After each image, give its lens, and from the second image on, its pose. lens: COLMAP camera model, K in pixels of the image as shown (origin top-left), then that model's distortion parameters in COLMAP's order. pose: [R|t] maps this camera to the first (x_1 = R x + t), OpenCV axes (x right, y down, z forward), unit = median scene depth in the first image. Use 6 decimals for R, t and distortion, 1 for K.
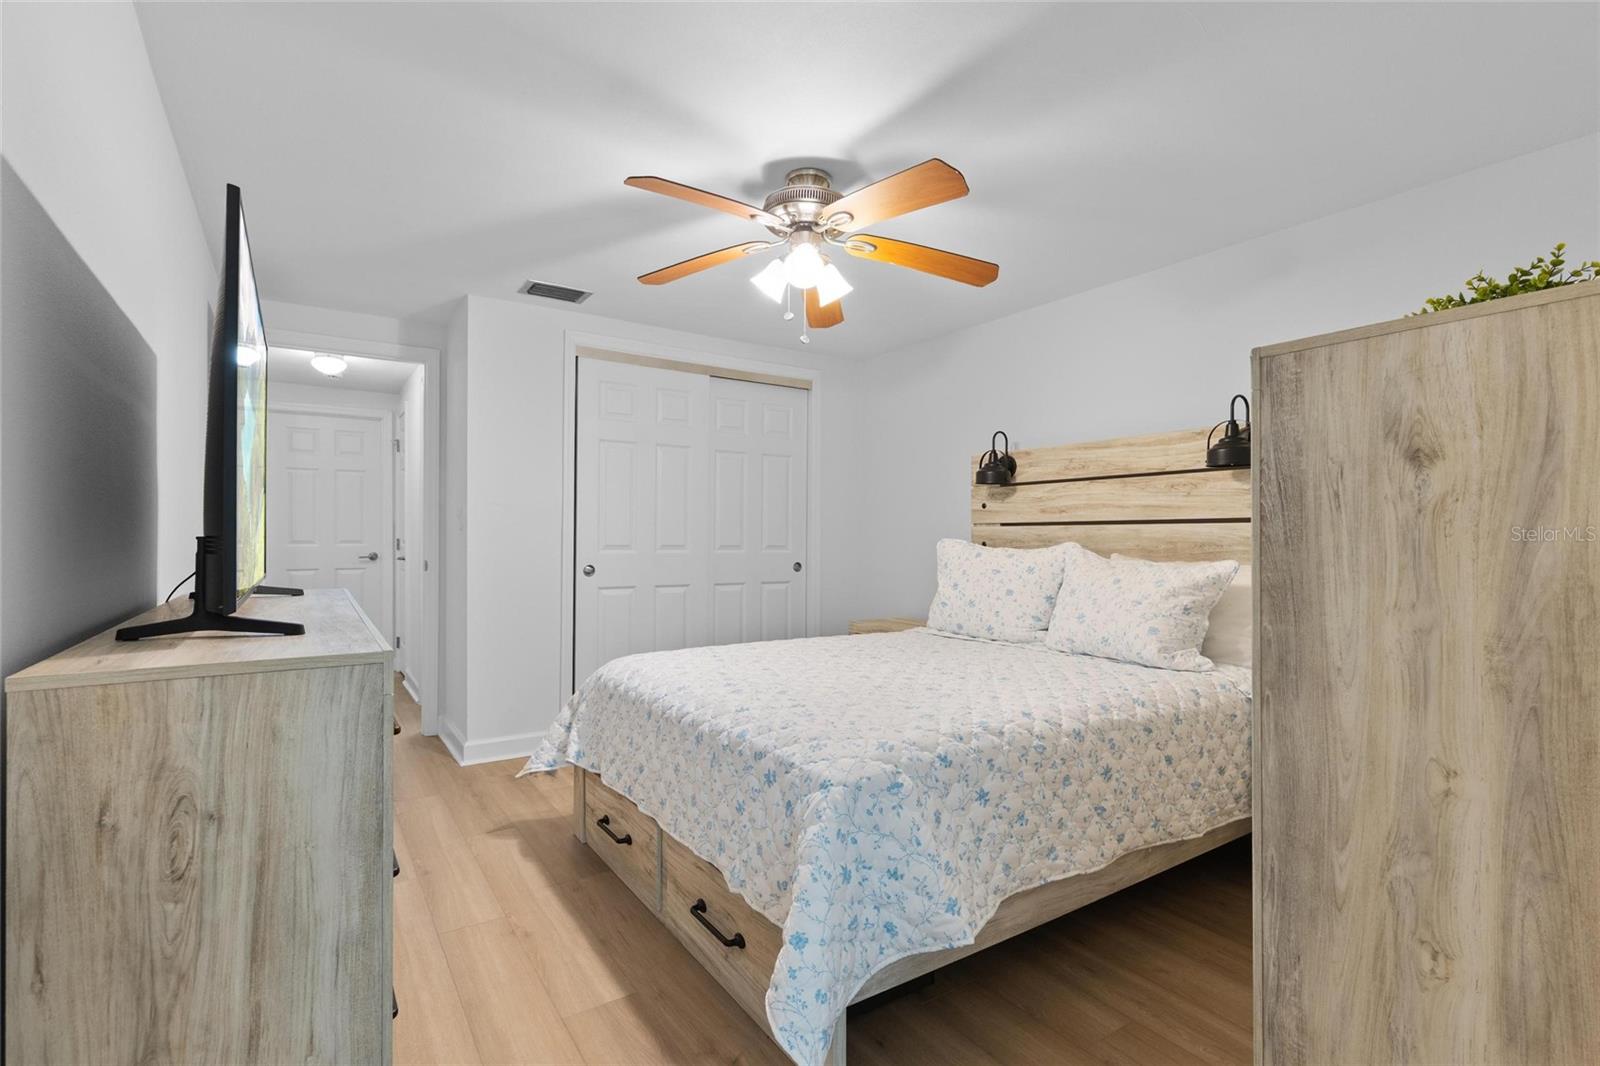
lens RADIAL K [[749.0, 0, 800.0], [0, 749.0, 533.0], [0, 0, 1]] dist [0.000255, -0.000014]
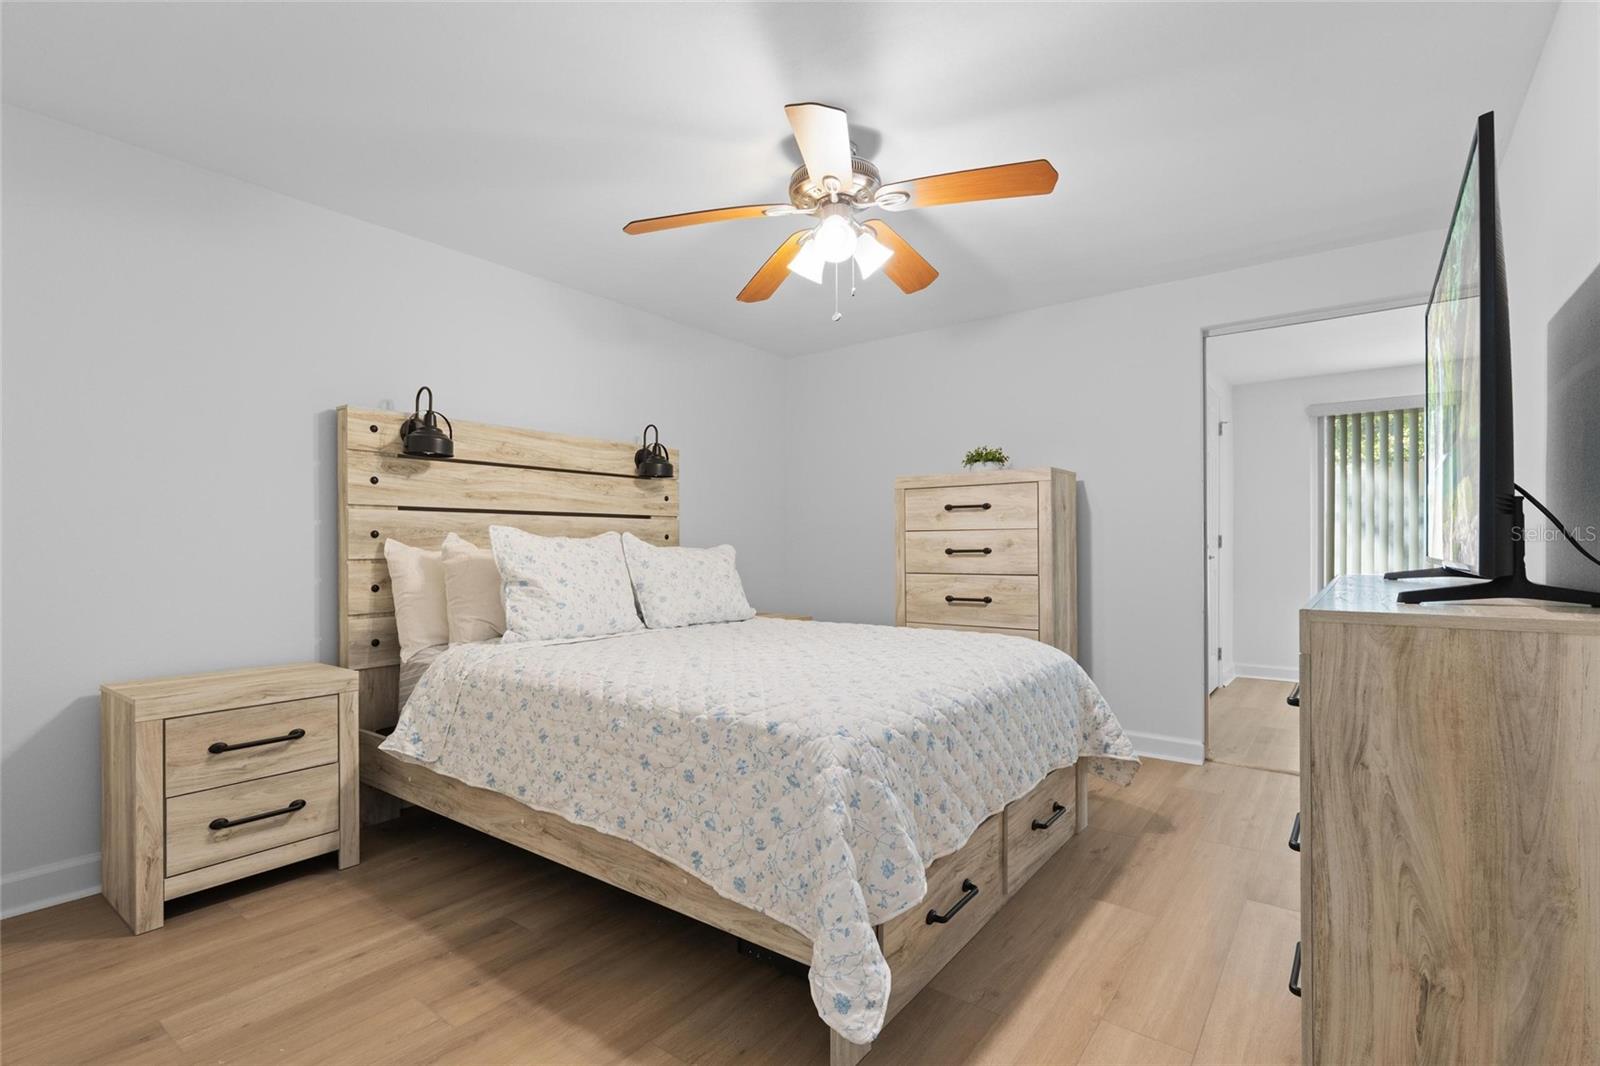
lens RADIAL K [[749.0, 0, 800.0], [0, 749.0, 533.0], [0, 0, 1]] dist [0.000255, -0.000014]
pose [[-0.335115, 0.014997, 0.942058, -0.694634], [-0.003720, 0.999844, -0.017240, 0.030516], [-0.942170, -0.009282, -0.335007, 1.068161]]
